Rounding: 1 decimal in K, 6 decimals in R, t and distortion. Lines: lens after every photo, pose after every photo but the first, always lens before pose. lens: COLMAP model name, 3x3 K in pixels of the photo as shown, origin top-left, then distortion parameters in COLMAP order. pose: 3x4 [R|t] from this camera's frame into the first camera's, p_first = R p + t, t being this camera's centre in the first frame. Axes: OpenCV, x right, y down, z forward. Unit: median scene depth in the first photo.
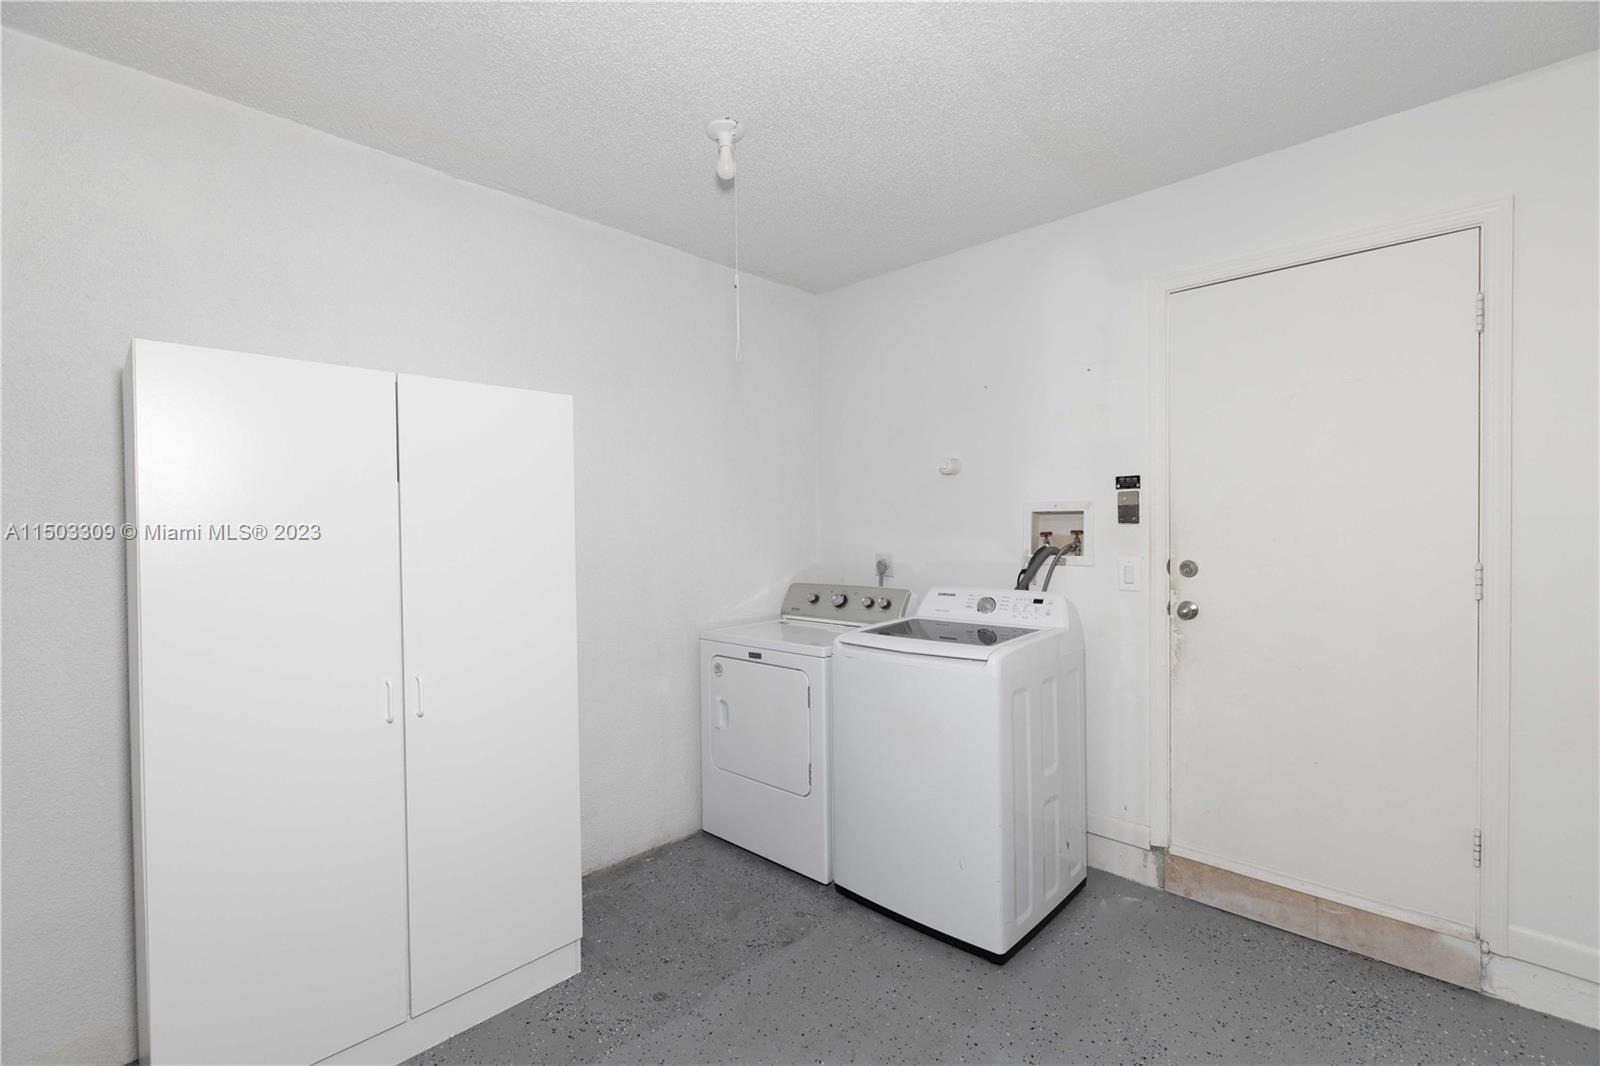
lens RADIAL K [[697.6, 0, 802.3], [0, 697.6, 531.8], [0, 0, 1]] dist [0.000733, -0.000054]
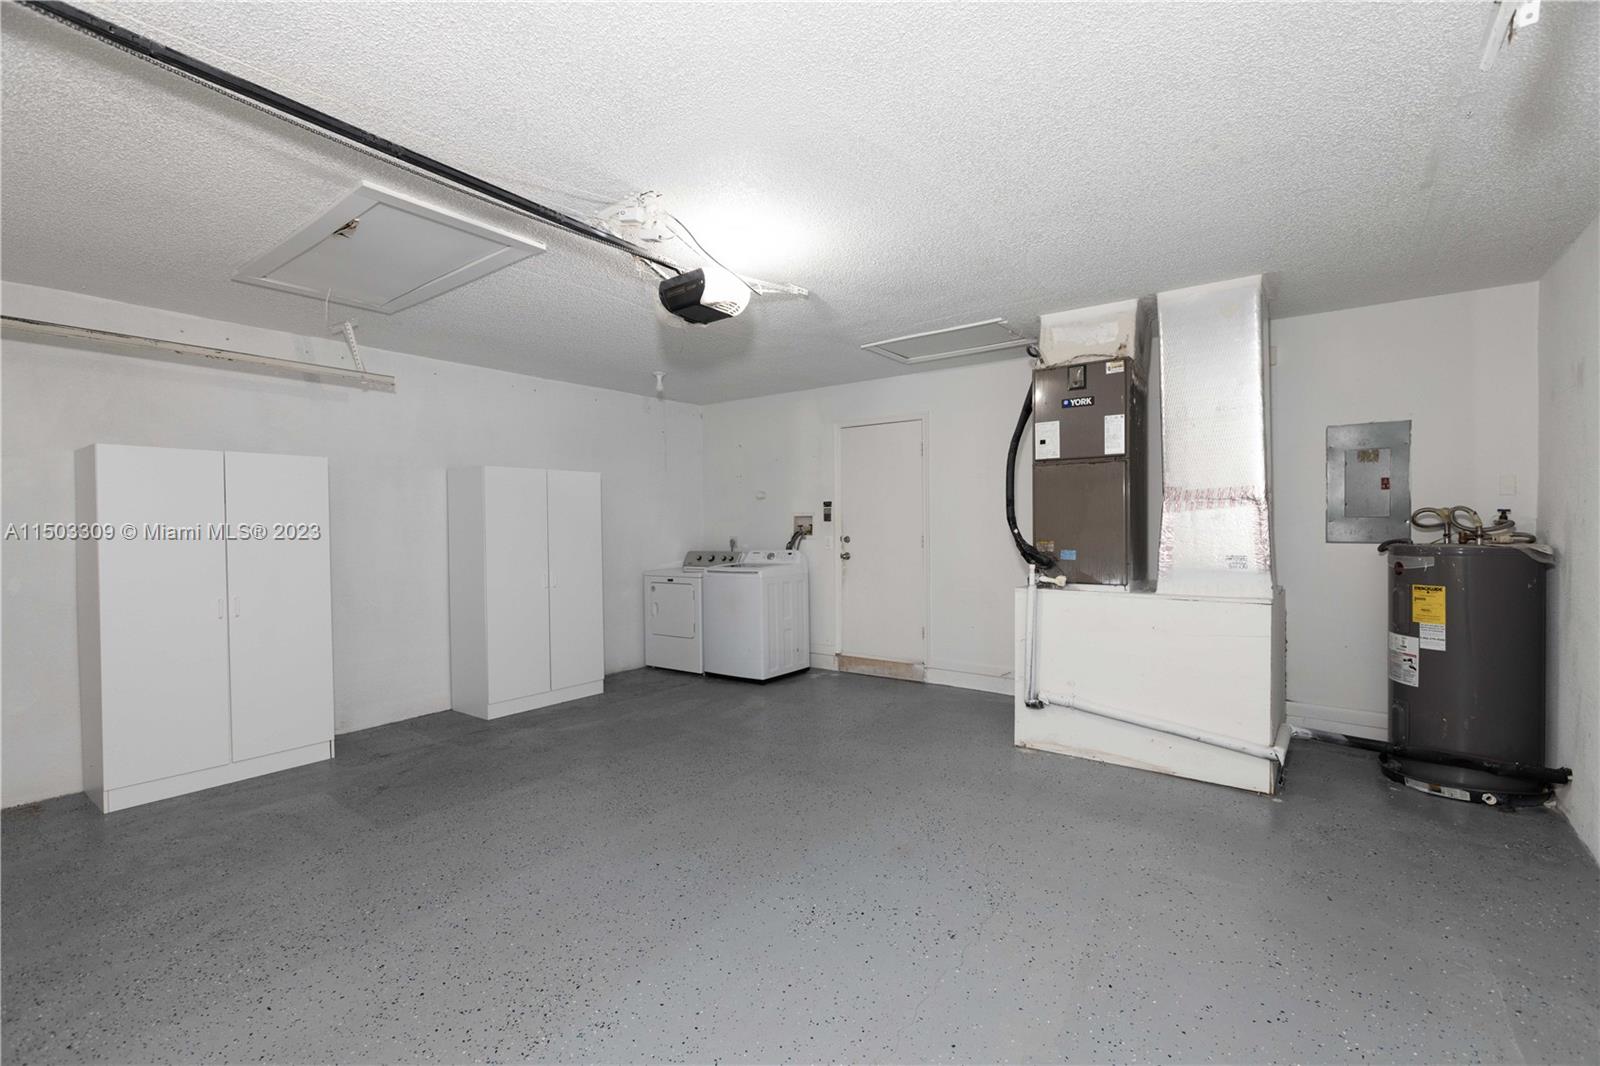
lens RADIAL K [[697.6, 0, 797.4], [0, 697.6, 529.2], [0, 0, 1]] dist [0.000733, -0.000054]
pose [[0.993499, -0.001272, 0.113831, 0.085110], [0.002277, 0.999960, -0.008702, 0.034355], [-0.113815, 0.008904, 0.993462, -1.312957]]
